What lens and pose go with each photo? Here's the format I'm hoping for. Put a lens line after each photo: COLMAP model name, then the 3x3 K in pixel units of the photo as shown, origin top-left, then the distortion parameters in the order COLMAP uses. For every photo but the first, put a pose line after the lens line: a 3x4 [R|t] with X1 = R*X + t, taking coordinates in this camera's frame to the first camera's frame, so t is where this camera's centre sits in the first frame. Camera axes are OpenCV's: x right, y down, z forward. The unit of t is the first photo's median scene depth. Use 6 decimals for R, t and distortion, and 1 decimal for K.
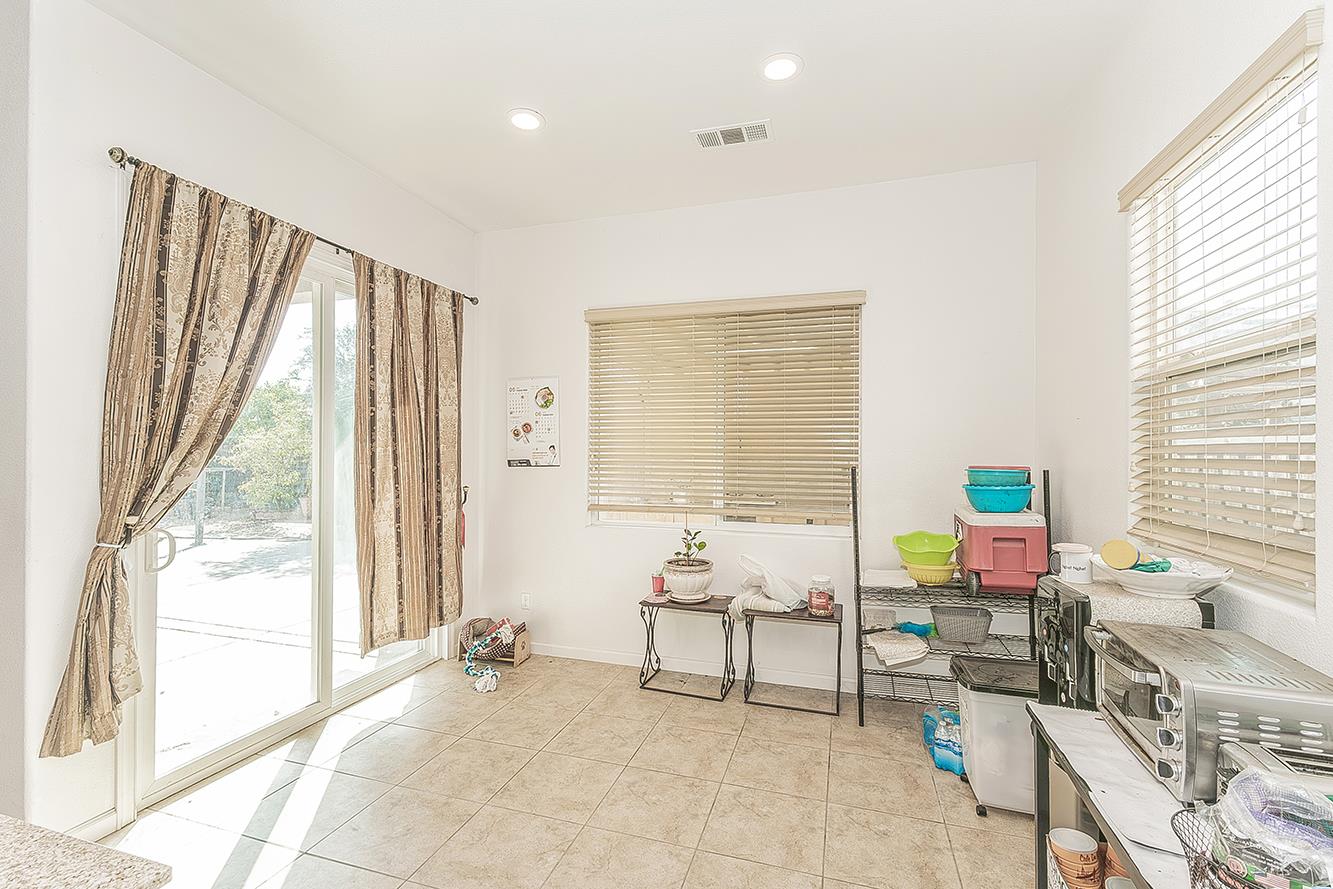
lens RADIAL K [[579.3, 0, 666.5], [0, 579.3, 444.5], [0, 0, 1]] dist [0.000071, 0.000177]
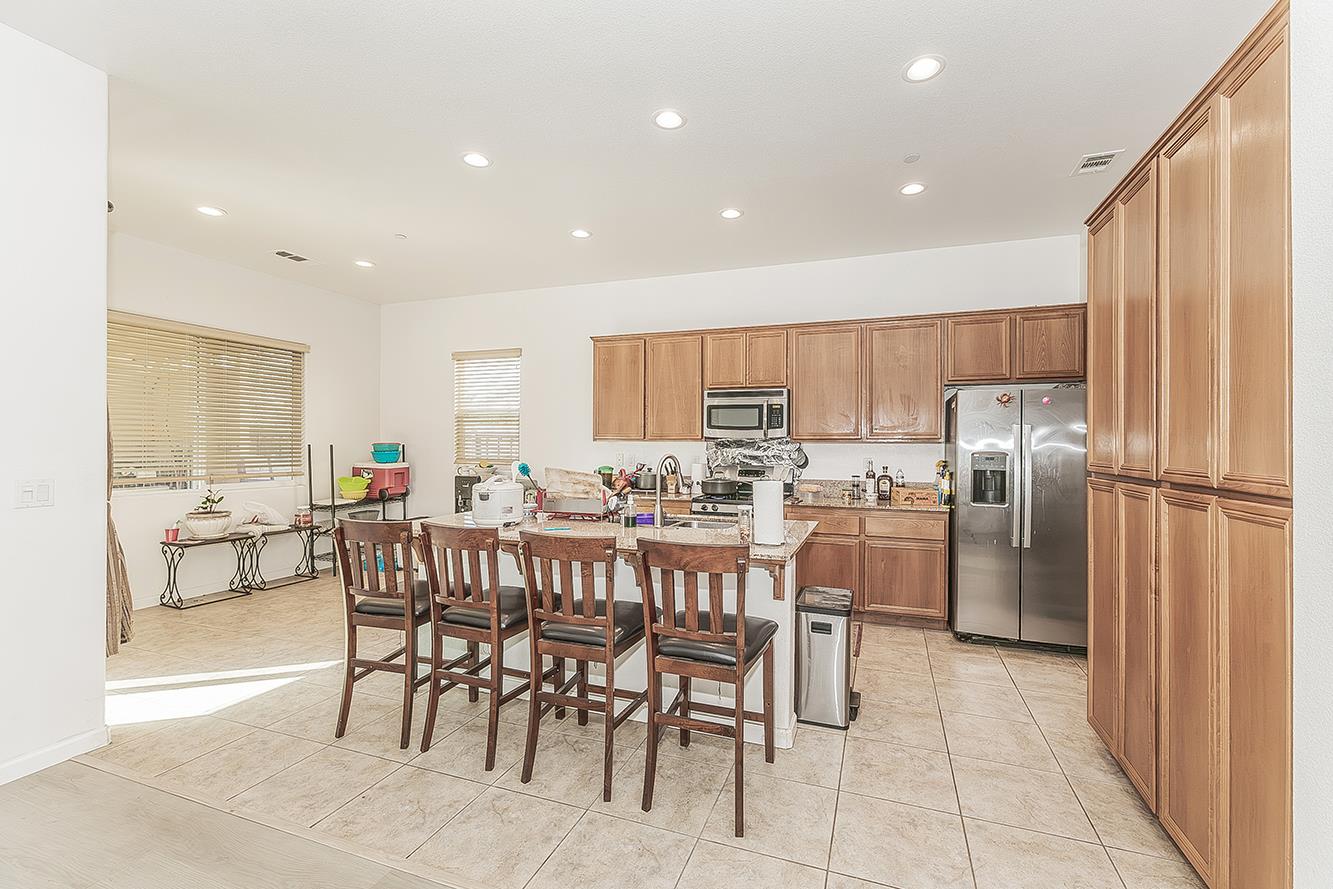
lens RADIAL K [[579.3, 0, 666.5], [0, 579.3, 444.5], [0, 0, 1]] dist [0.000071, 0.000177]
pose [[0.063144, -0.008313, 0.997970, -1.389184], [-0.014190, 0.999857, 0.009227, 0.004730], [-0.997904, -0.014744, 0.063017, -0.217529]]
